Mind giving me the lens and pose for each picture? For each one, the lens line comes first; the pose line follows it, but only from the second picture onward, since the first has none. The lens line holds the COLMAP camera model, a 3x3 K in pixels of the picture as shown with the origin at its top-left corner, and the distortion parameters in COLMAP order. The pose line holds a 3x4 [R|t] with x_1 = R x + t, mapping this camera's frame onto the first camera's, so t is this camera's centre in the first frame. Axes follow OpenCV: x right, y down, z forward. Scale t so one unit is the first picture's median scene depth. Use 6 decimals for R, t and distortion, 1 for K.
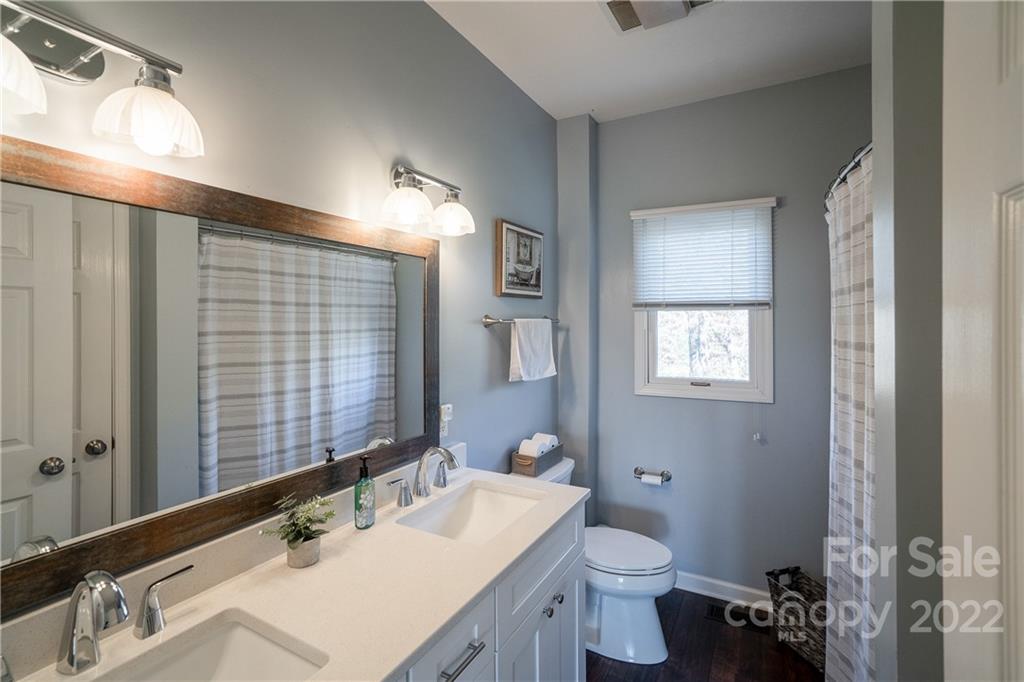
lens RADIAL K [[467.2, 0, 507.6], [0, 467.2, 323.0], [0, 0, 1]] dist [-0.000703, 0.000162]
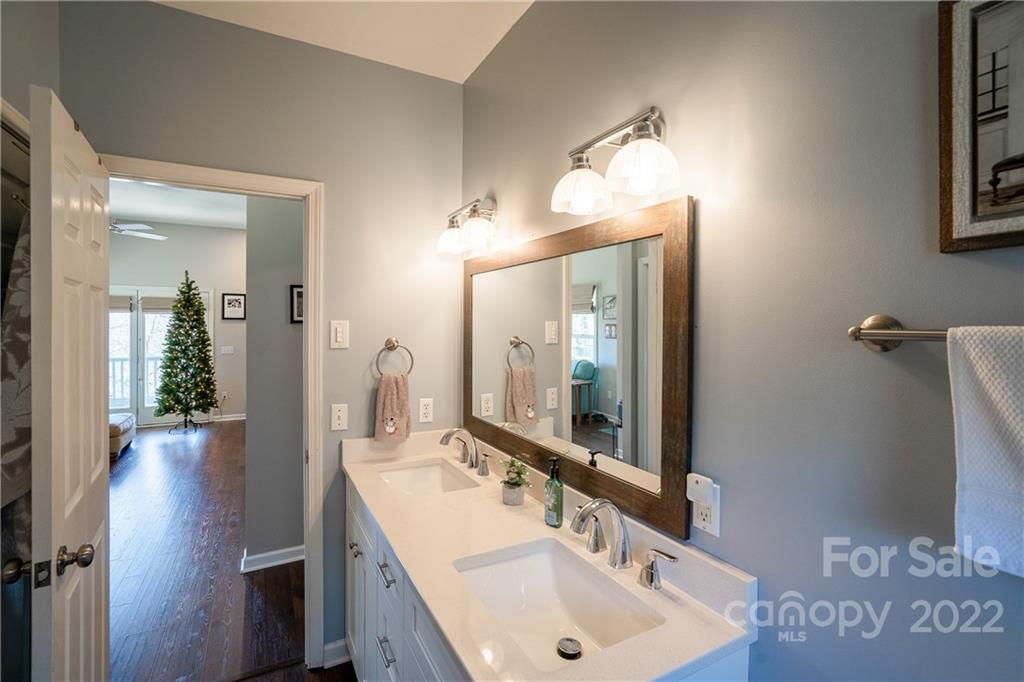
lens RADIAL K [[467.2, 0, 507.6], [0, 467.2, 323.0], [0, 0, 1]] dist [-0.000703, 0.000162]
pose [[-0.531213, 0.001968, -0.847236, 0.398737], [-0.002583, 0.999989, 0.003942, -0.012486], [0.847234, 0.004283, -0.531202, 0.939741]]
